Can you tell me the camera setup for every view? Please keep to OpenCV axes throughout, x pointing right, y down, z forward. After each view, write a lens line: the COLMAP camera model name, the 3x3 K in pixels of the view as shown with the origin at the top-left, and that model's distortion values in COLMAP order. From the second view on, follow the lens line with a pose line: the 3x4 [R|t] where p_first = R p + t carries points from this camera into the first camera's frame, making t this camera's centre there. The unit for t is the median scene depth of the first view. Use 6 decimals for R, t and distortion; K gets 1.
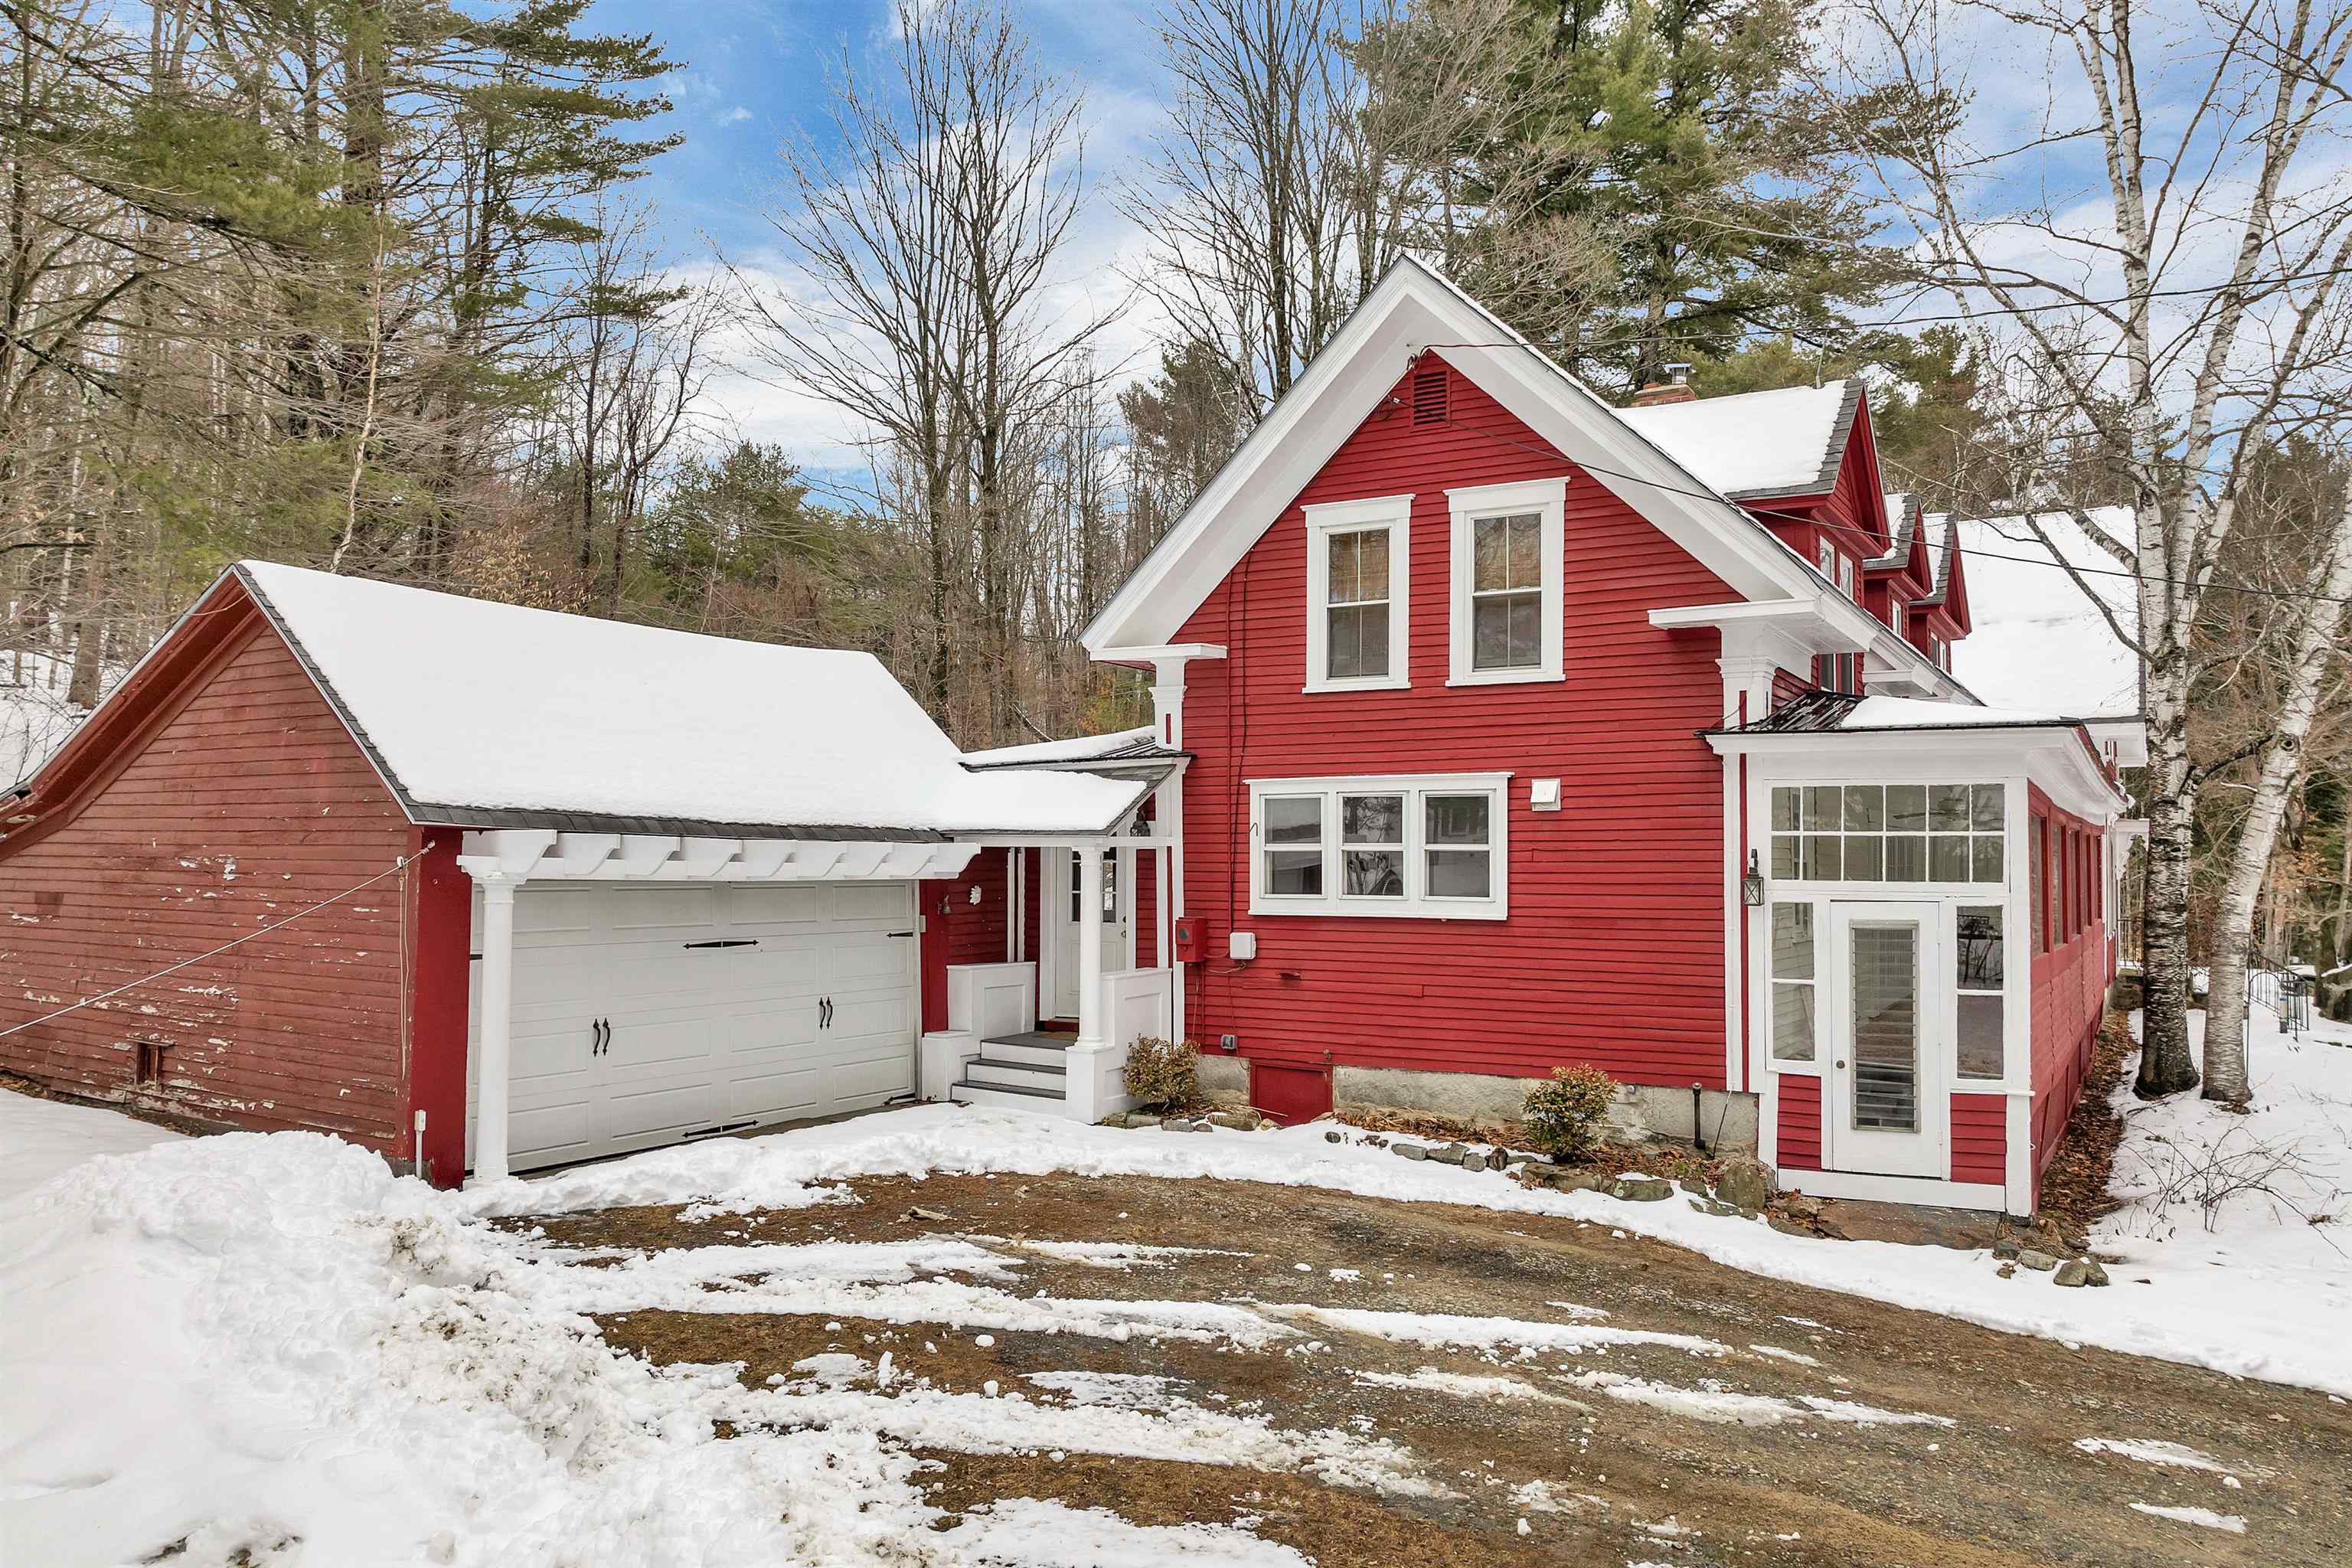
lens RADIAL K [[1676.8, 0, 1176.5], [0, 1676.8, 808.0], [0, 0, 1]] dist [0.003661, -0.086018]
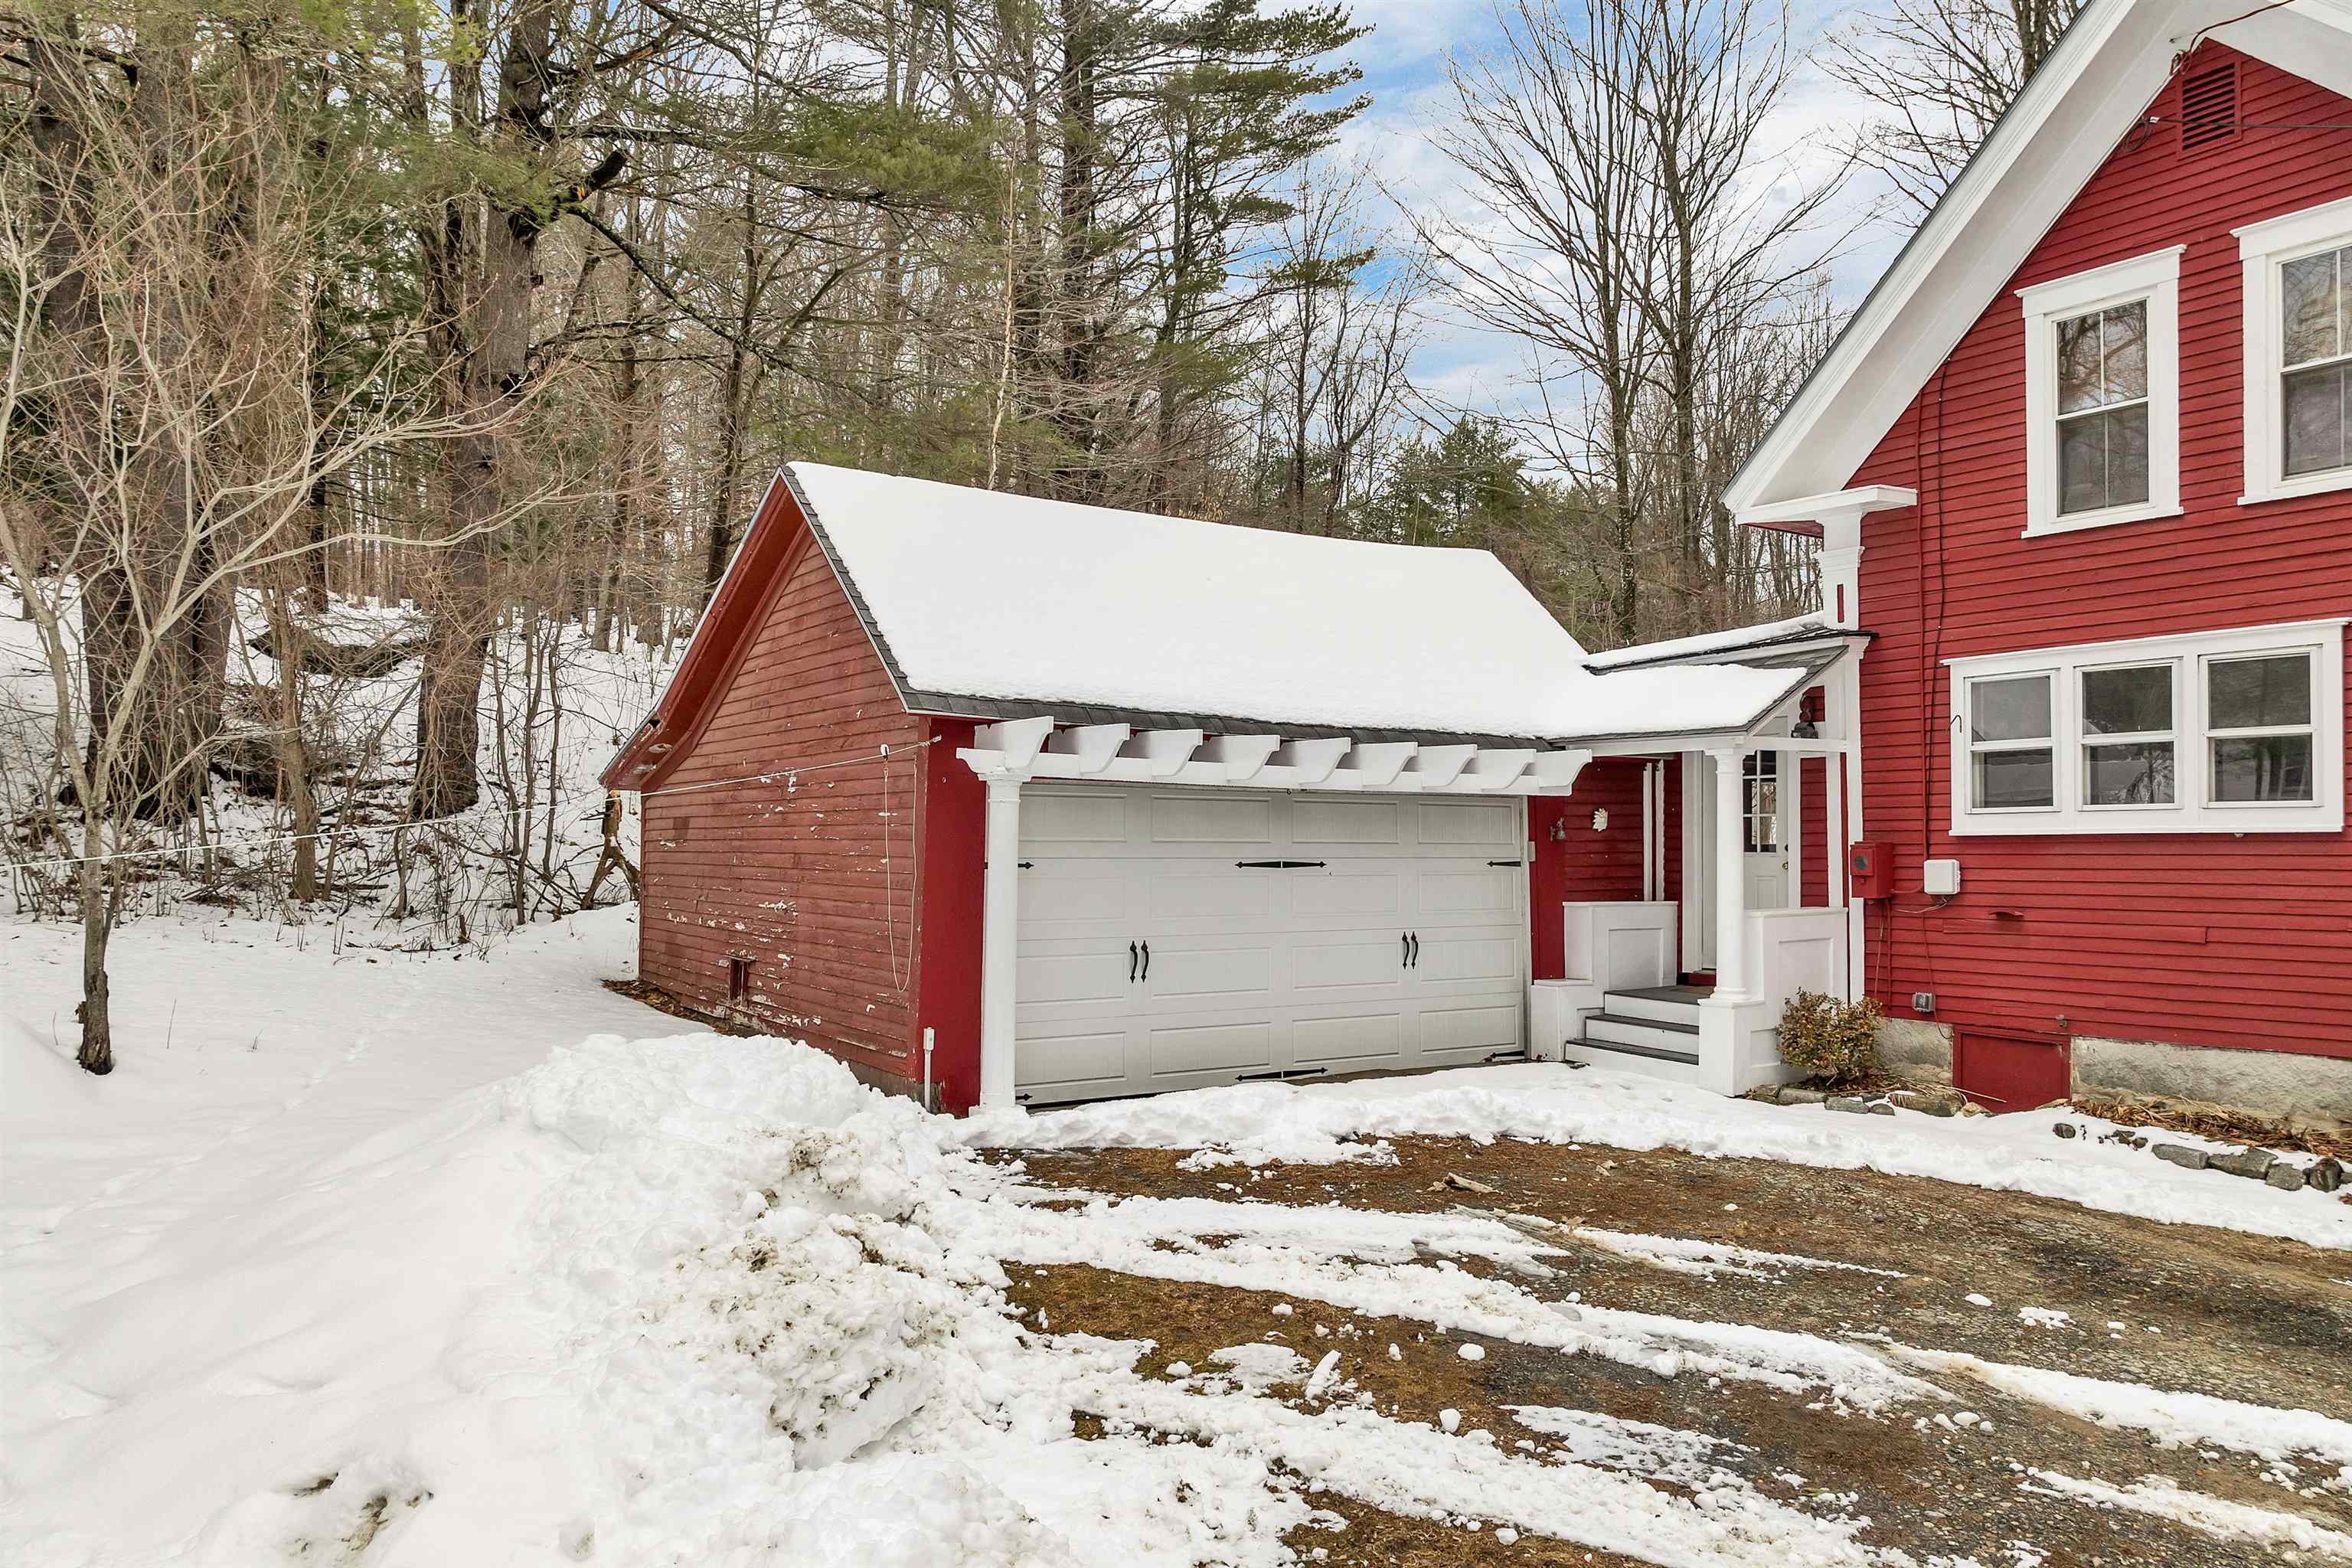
lens RADIAL K [[1668.9, 0, 1177.9], [0, 1668.9, 826.3], [0, 0, 1]] dist [-0.051048, 0.021860]
pose [[0.903923, -0.008197, -0.427616, 0.062728], [0.014622, 0.999824, 0.011744, 0.060163], [0.427444, -0.016868, 0.903884, 0.227161]]
